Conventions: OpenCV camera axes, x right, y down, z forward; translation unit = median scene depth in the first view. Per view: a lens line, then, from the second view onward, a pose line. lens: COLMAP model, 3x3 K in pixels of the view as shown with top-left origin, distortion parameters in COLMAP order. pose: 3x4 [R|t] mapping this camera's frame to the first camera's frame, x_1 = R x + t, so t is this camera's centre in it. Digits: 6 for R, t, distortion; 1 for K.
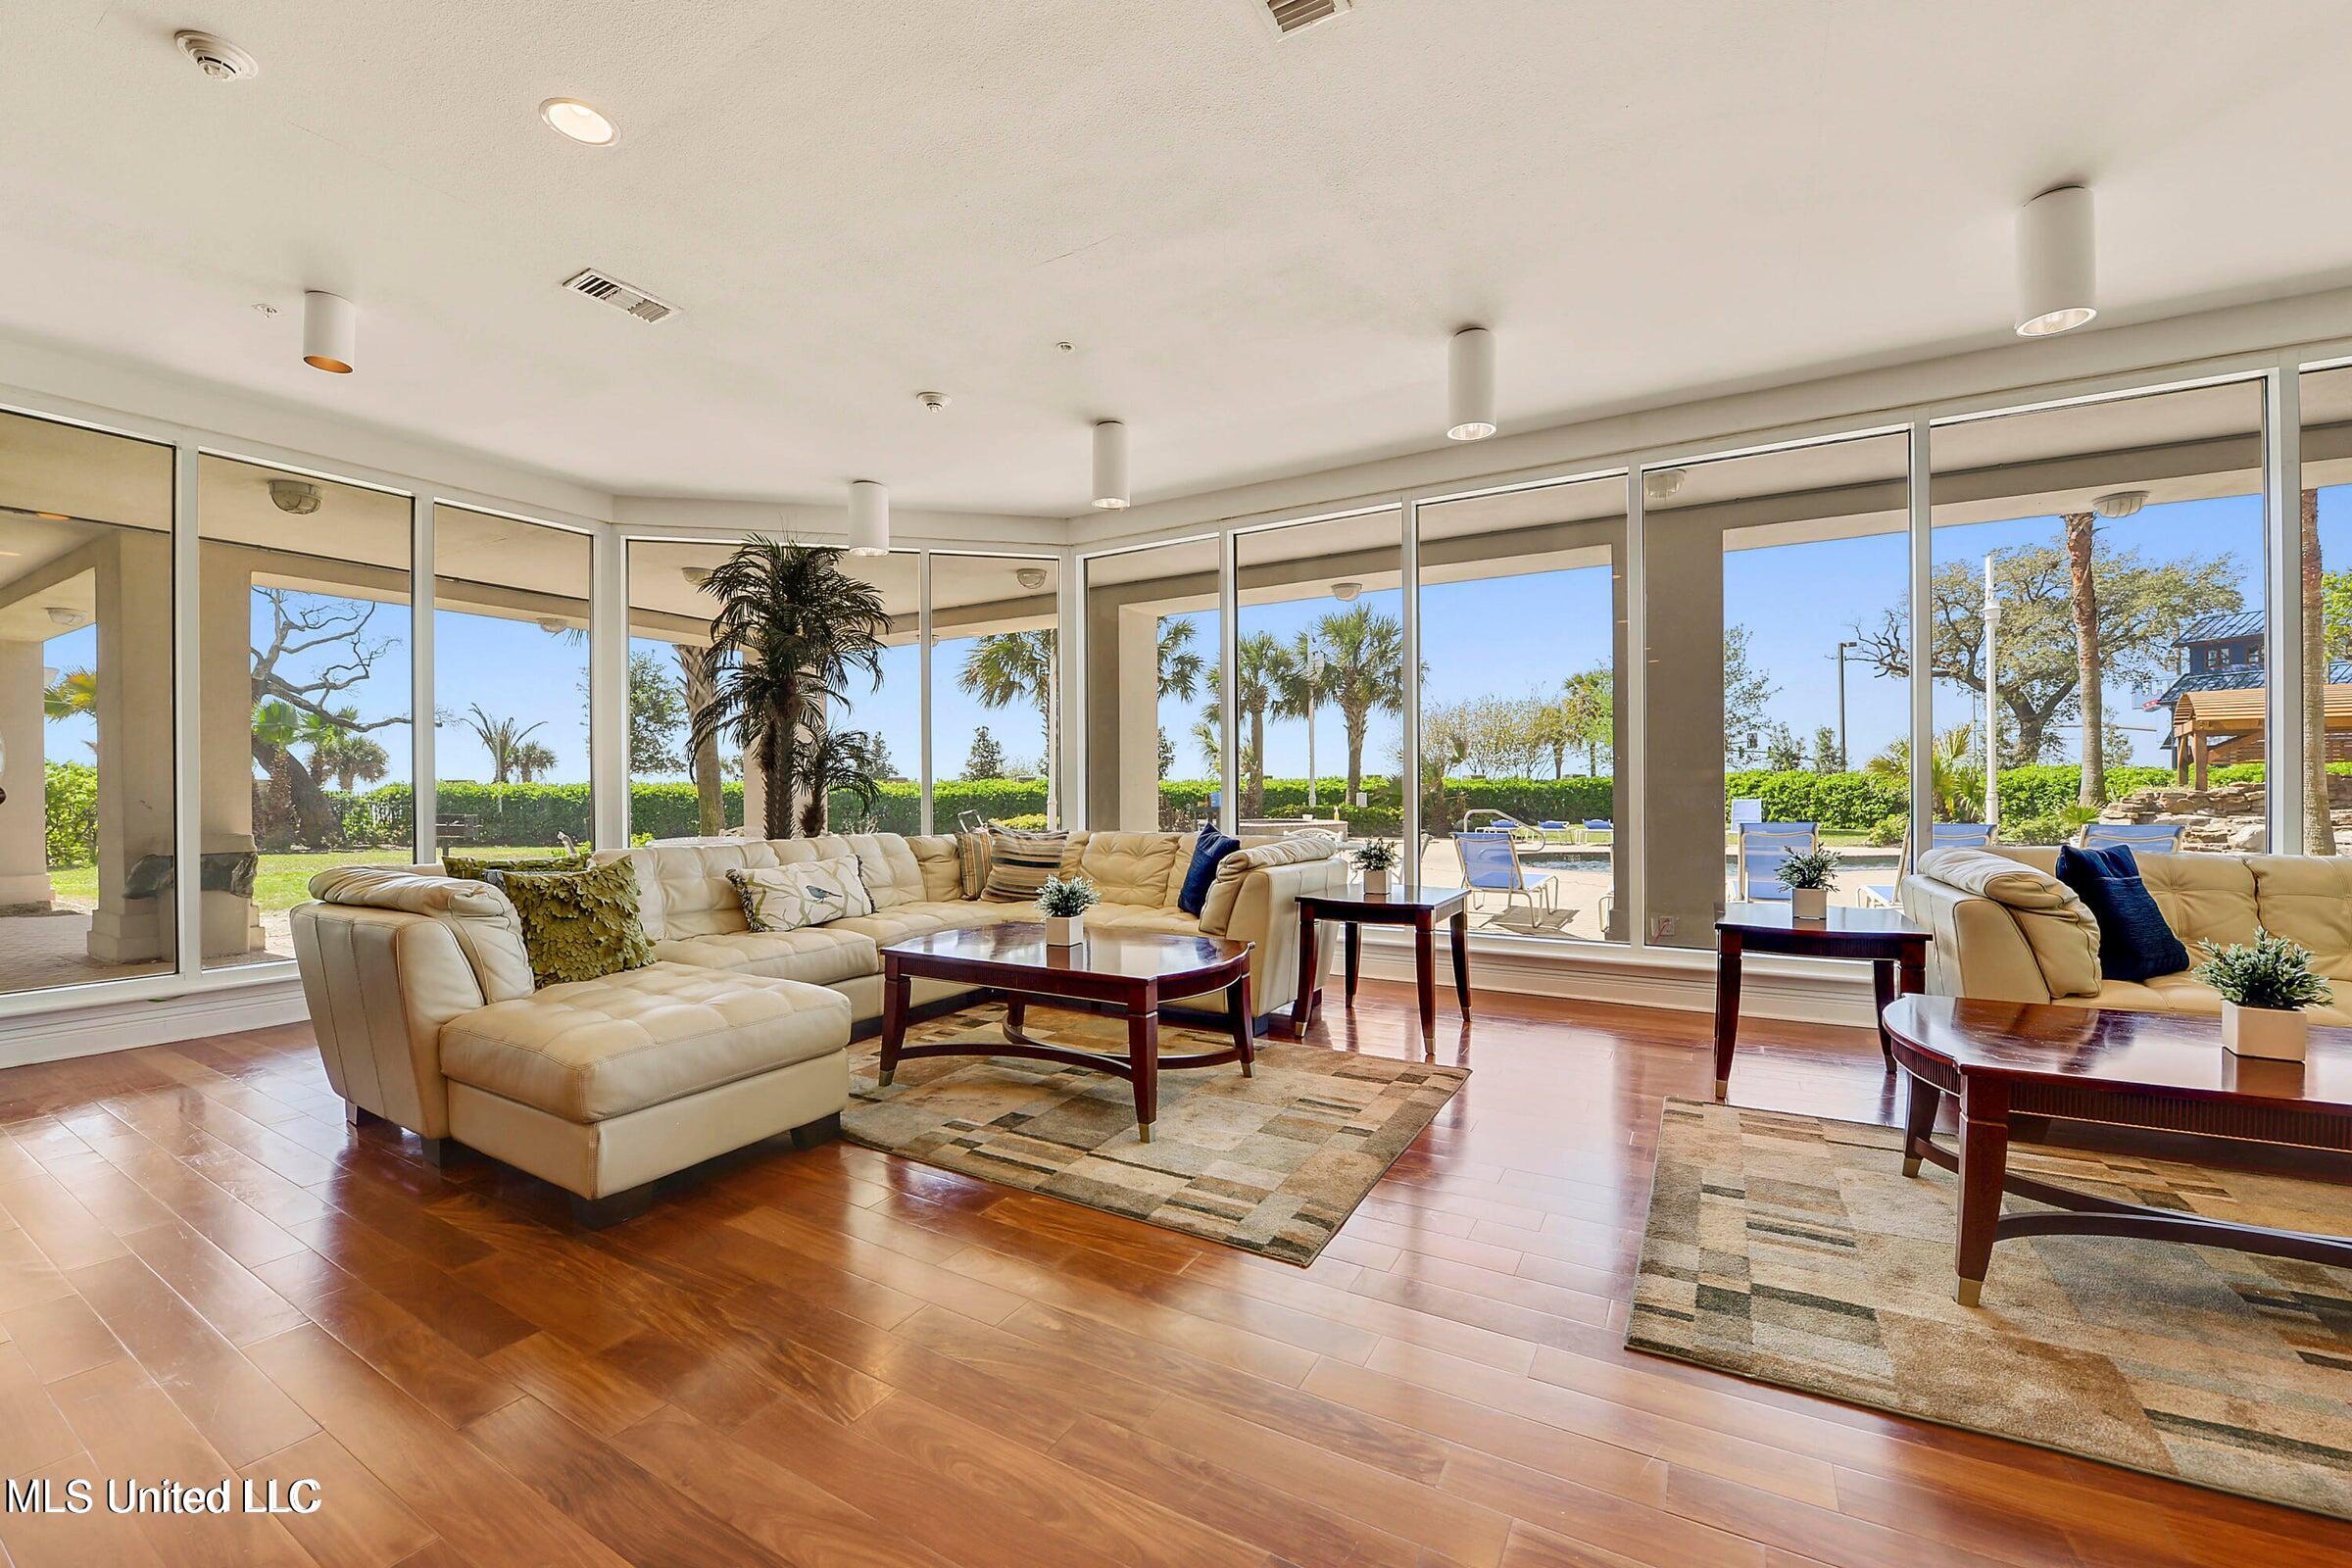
lens RADIAL K [[935.3, 0, 1176.3], [0, 935.3, 792.1], [0, 0, 1]] dist [-0.010375, -0.001331]
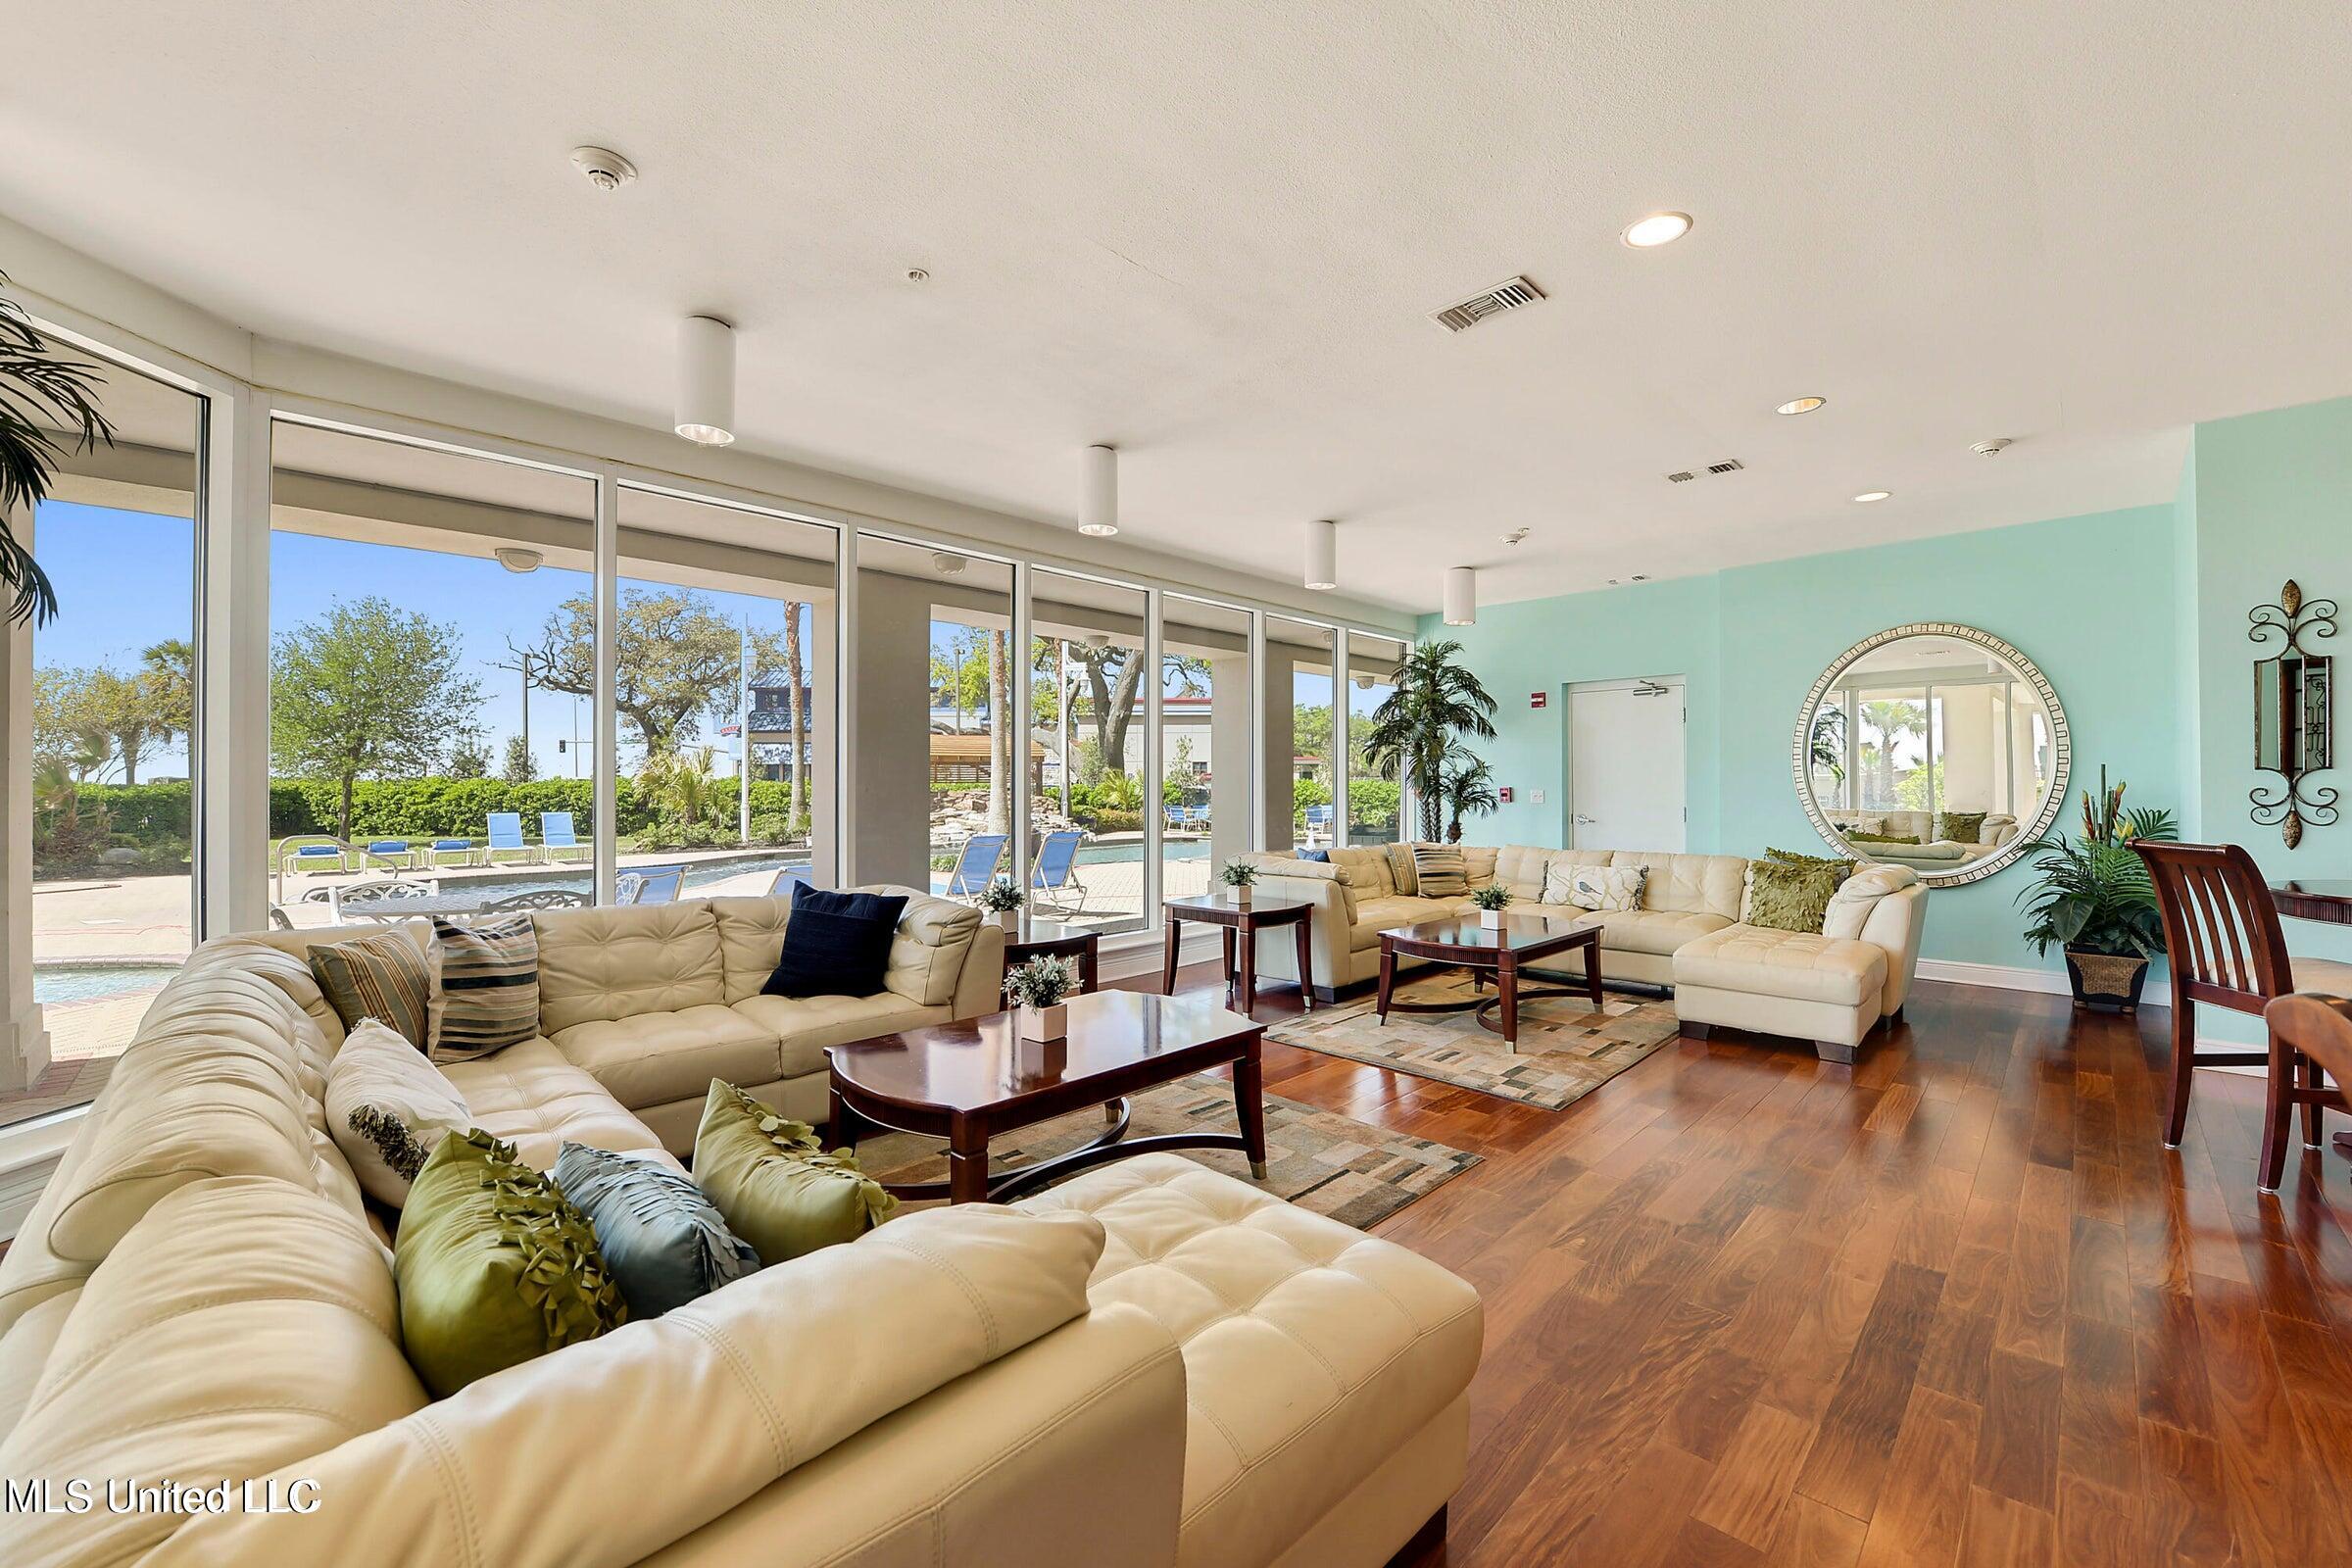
lens RADIAL K [[935.3, 0, 1172.1], [0, 935.3, 781.5], [0, 0, 1]] dist [-0.010375, -0.001331]
pose [[0.252748, 0.011885, 0.967459, -0.265991], [0.002501, 0.999913, -0.012937, -0.016480], [-0.967529, 0.005689, 0.252696, 0.199031]]
